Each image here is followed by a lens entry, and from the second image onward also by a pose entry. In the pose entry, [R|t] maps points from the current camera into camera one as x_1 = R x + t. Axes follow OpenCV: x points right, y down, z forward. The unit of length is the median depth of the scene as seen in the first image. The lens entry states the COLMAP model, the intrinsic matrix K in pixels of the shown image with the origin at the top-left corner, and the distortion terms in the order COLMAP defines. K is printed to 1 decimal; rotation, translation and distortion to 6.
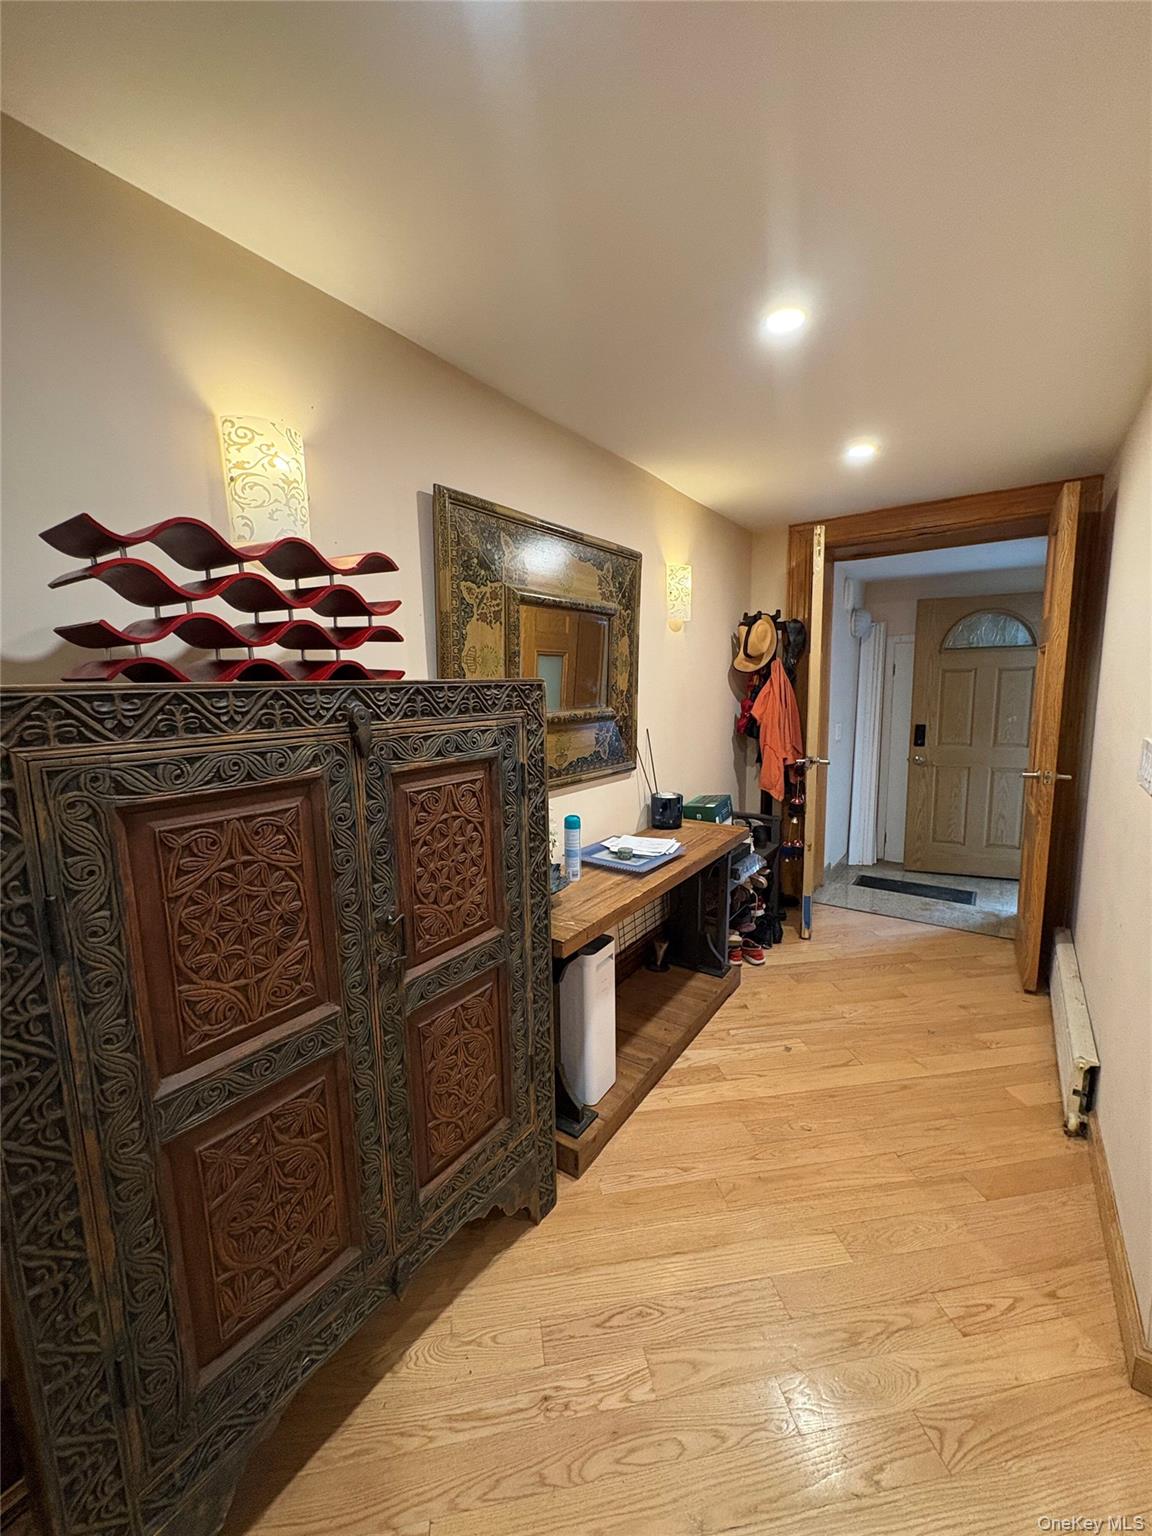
lens RADIAL K [[613.4, 0, 578.8], [0, 613.4, 768.6], [0, 0, 1]] dist [-0.001036, -0.000292]
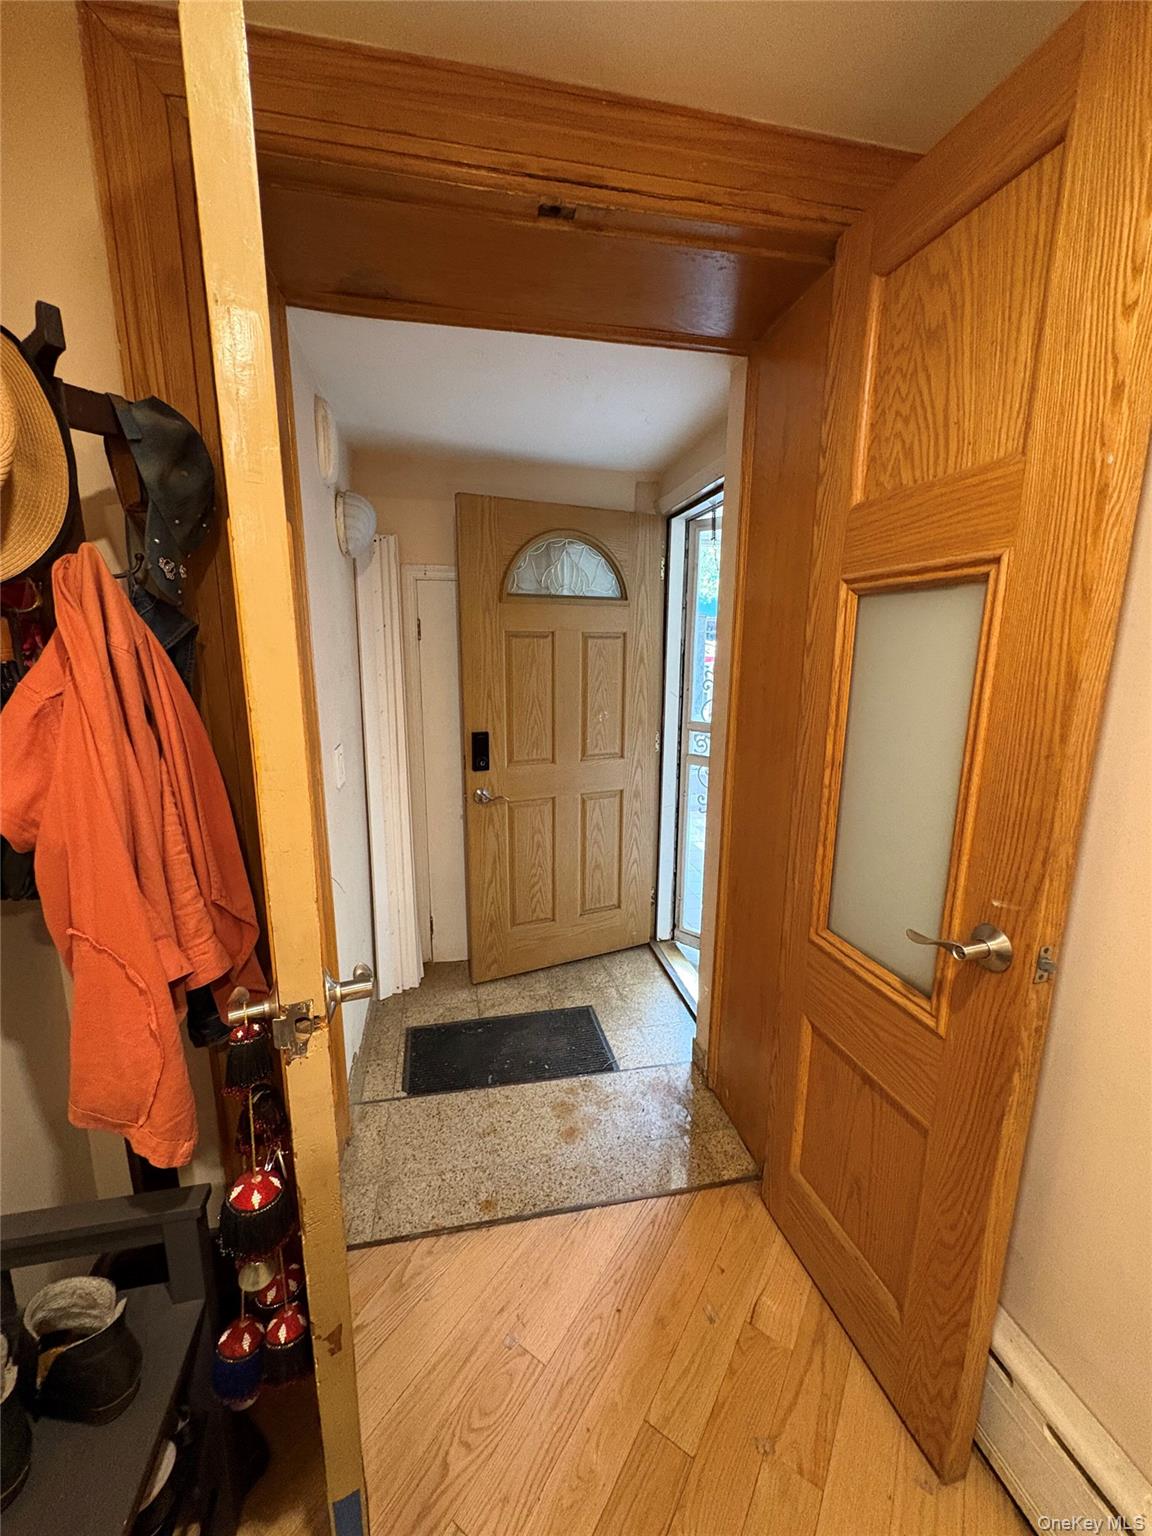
lens RADIAL K [[622.7, 0, 575.5], [0, 622.7, 778.3], [0, 0, 1]] dist [-0.001541, -0.000211]
pose [[0.688886, -0.128269, 0.713431, 0.217846], [0.077648, 0.991614, 0.103307, -0.083343], [-0.720699, -0.015770, 0.693069, 0.563742]]
